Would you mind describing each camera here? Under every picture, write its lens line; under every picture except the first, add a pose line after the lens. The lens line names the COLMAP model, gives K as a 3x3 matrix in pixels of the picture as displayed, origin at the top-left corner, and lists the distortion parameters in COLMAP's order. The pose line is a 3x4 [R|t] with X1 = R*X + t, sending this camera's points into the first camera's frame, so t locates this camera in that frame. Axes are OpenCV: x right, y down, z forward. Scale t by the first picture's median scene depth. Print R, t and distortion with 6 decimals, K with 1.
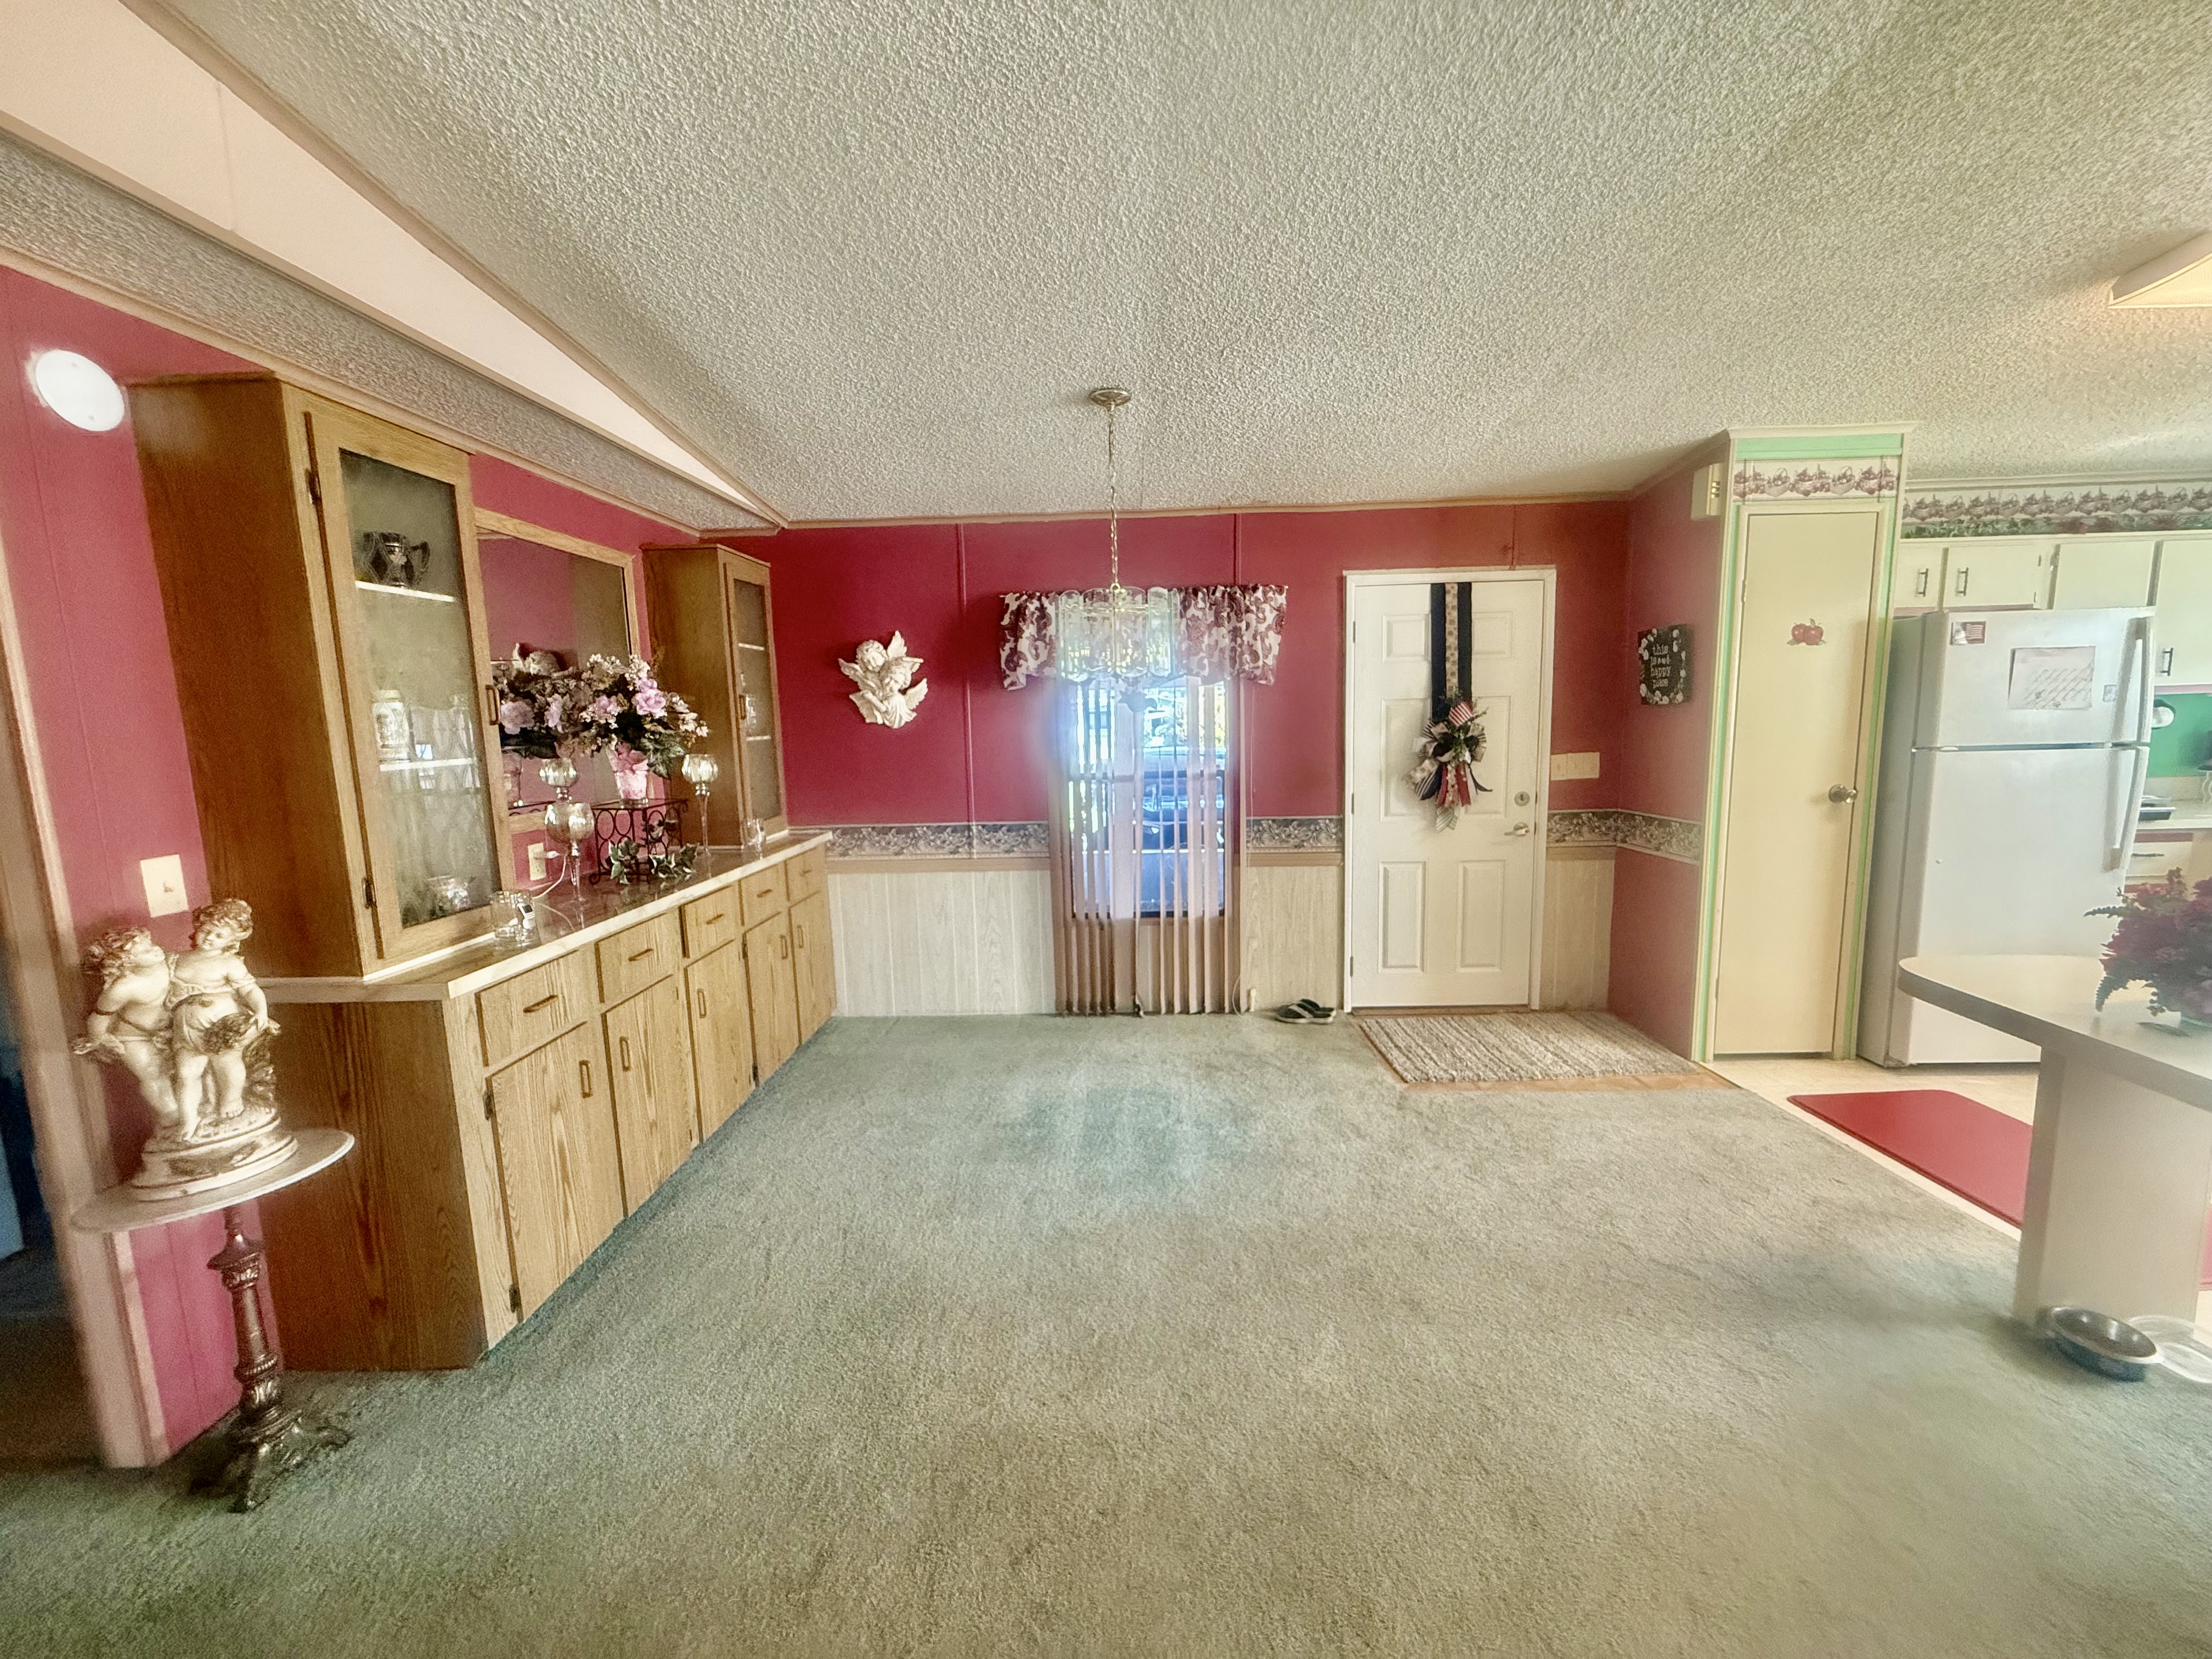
lens RADIAL K [[884.3, 0, 1105.0], [0, 884.3, 829.4], [0, 0, 1]] dist [-0.002254, 0.000685]
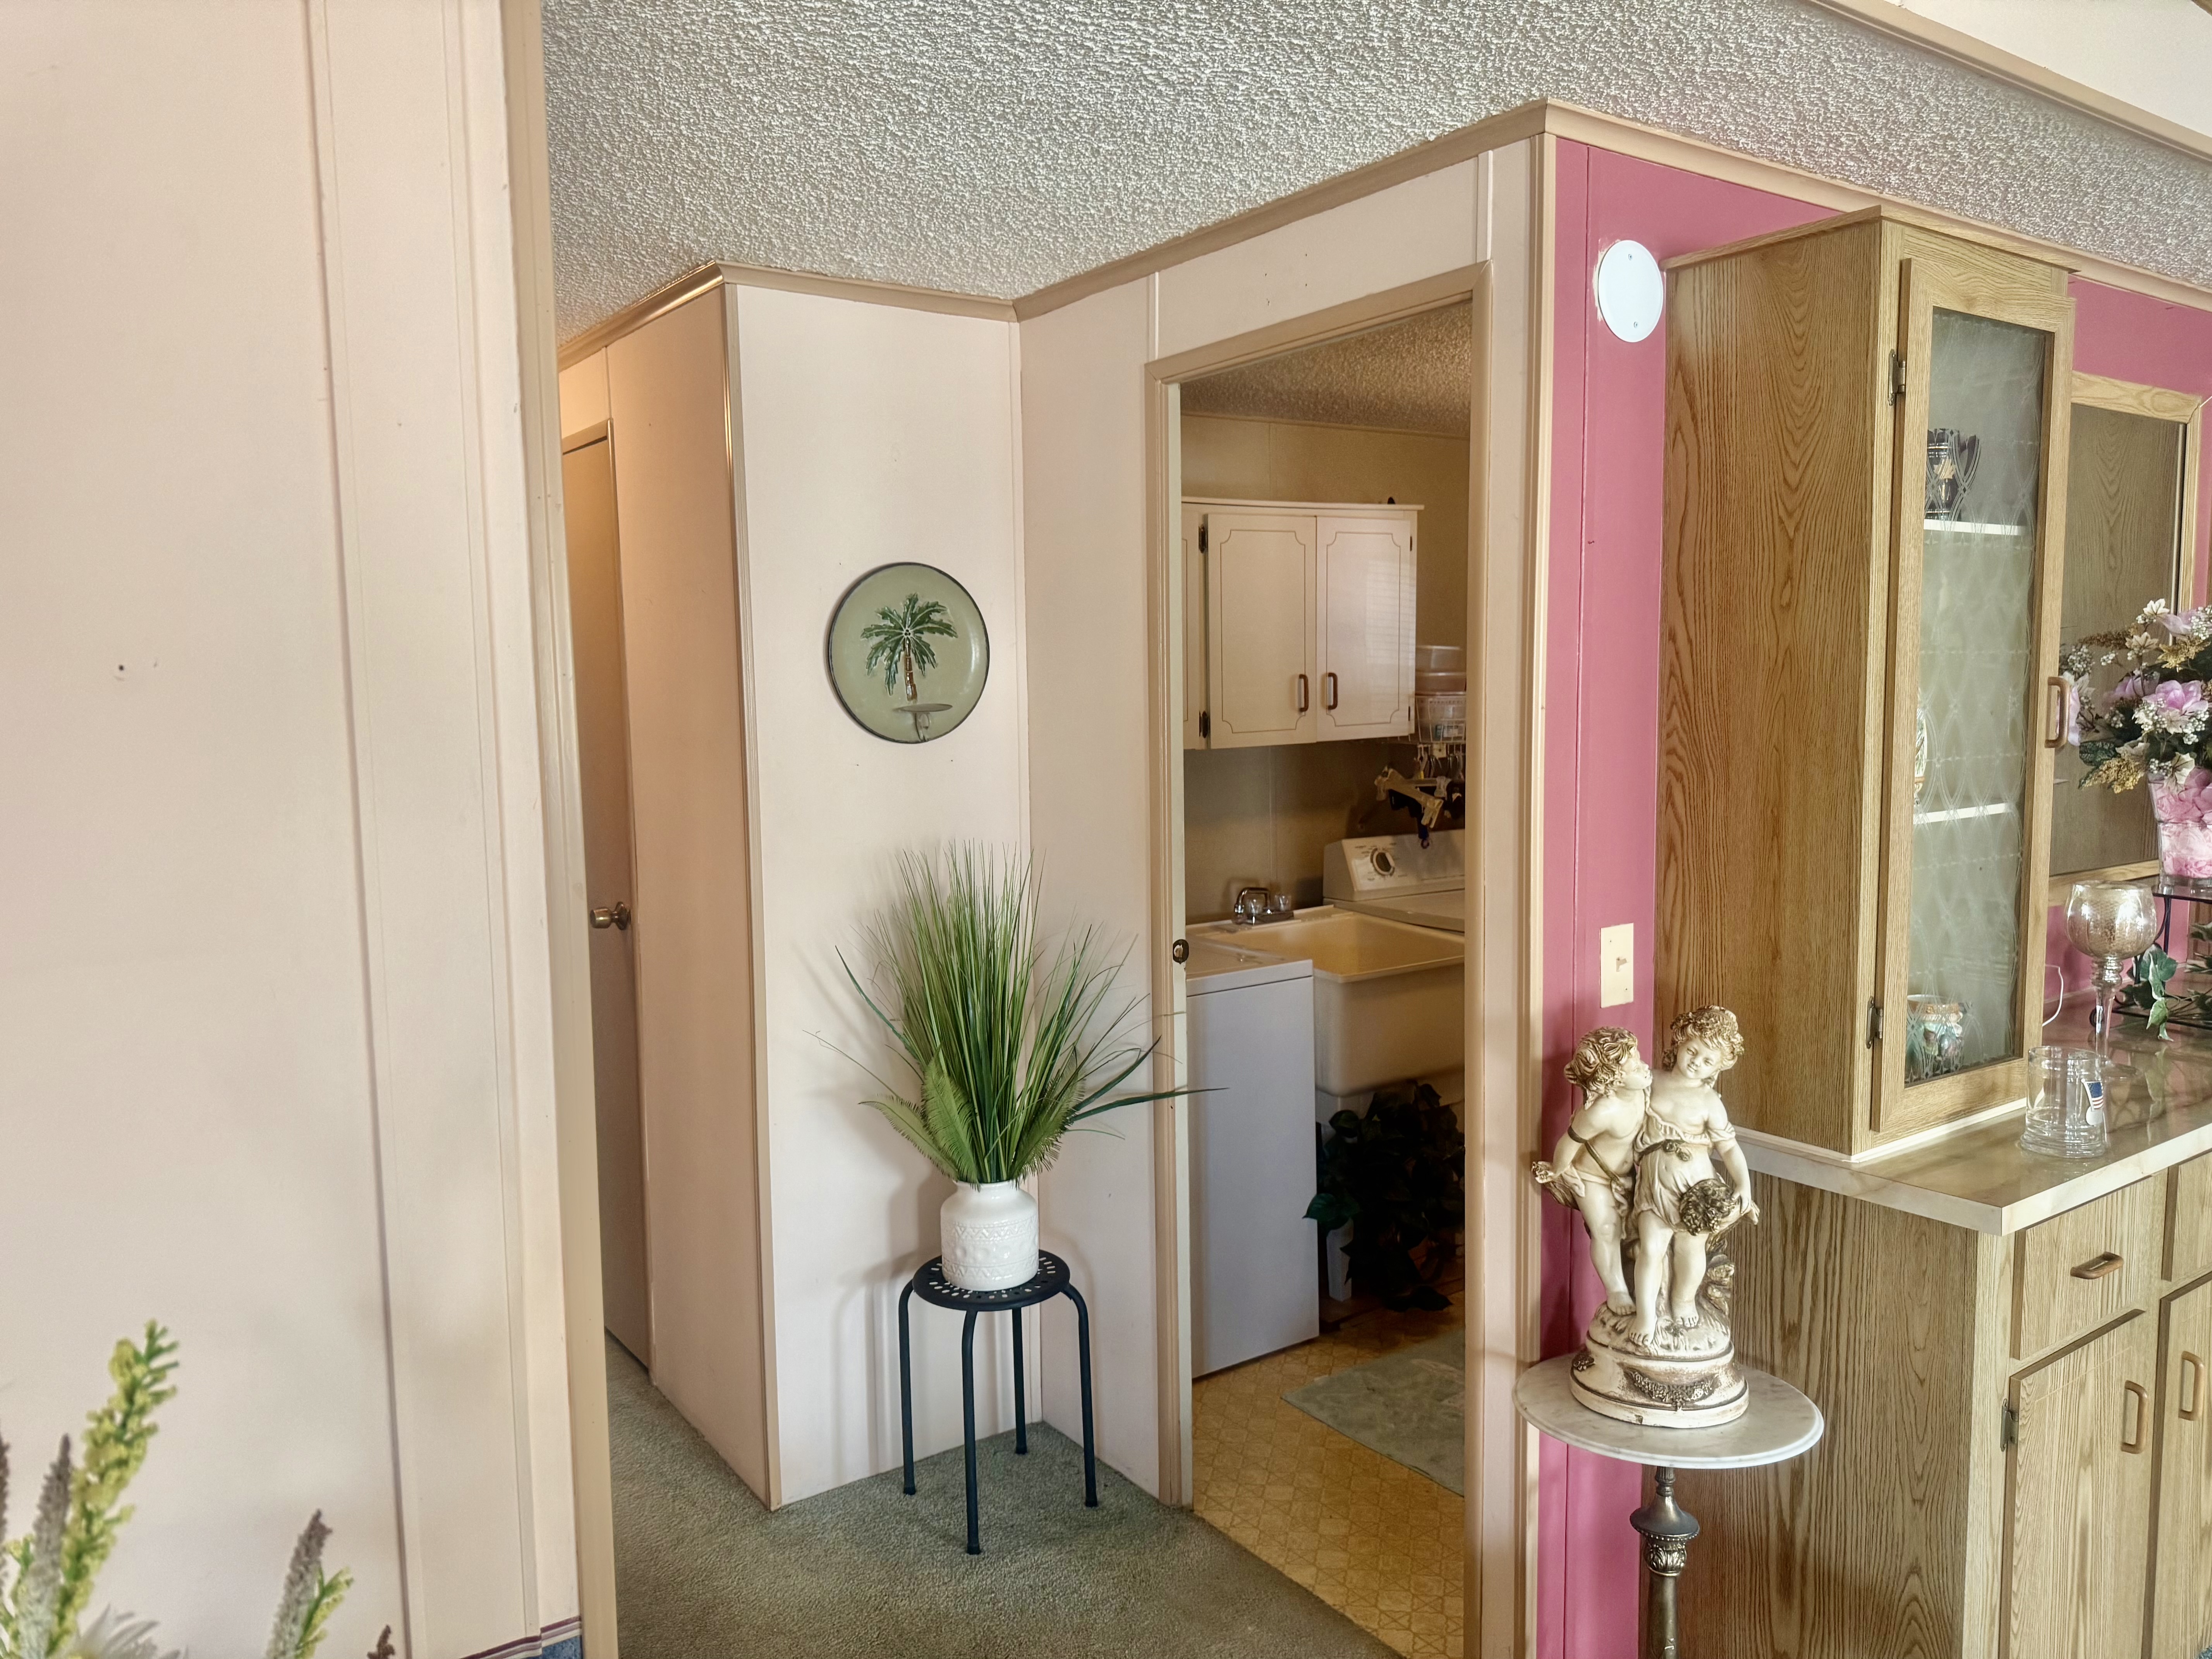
lens RADIAL K [[1566.4, 0, 1100.3], [0, 1566.4, 832.3], [0, 0, 1]] dist [0.028283, -0.030708]
pose [[0.597592, 0.098662, -0.795707, -0.172038], [-0.106227, 0.993394, 0.043395, -0.030079], [0.794732, 0.058593, 0.604125, -0.061204]]
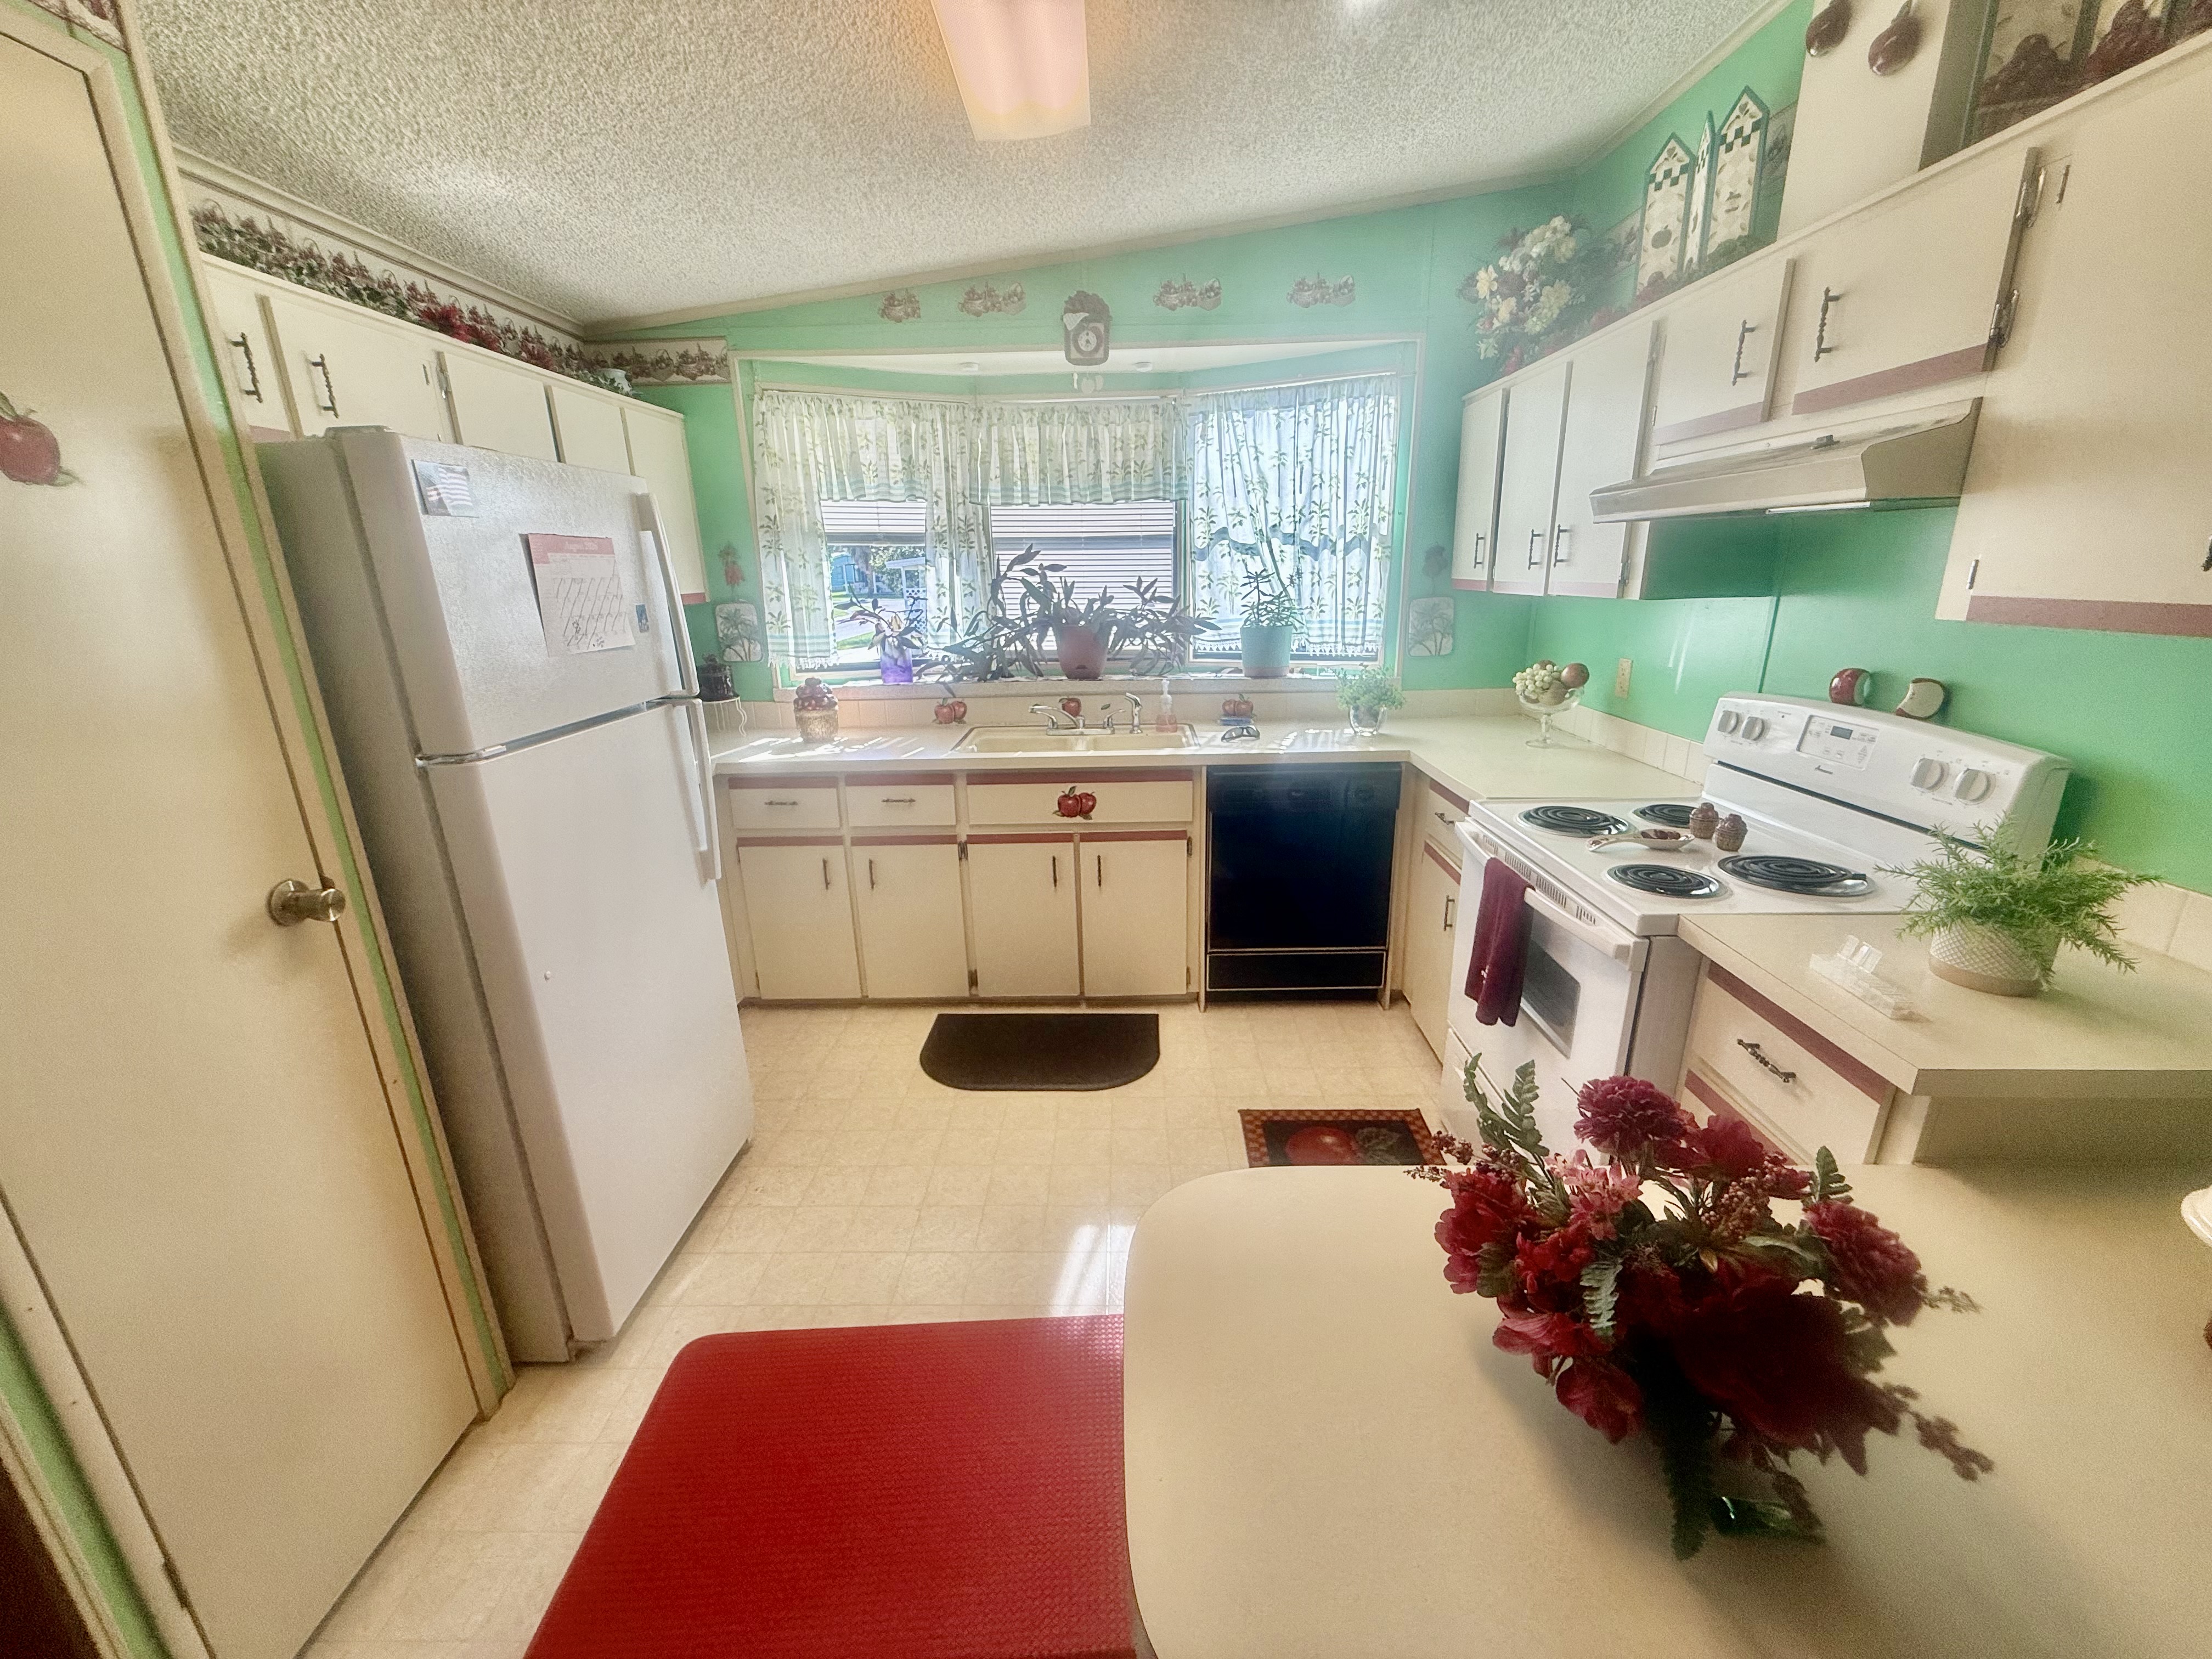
lens RADIAL K [[884.3, 0, 1101.9], [0, 884.3, 834.1], [0, 0, 1]] dist [-0.002254, 0.000685]
pose [[-0.012704, -0.264508, 0.964300, 0.486339], [0.157764, 0.951769, 0.263149, -0.118719], [-0.987395, 0.155474, 0.029639, 0.664895]]
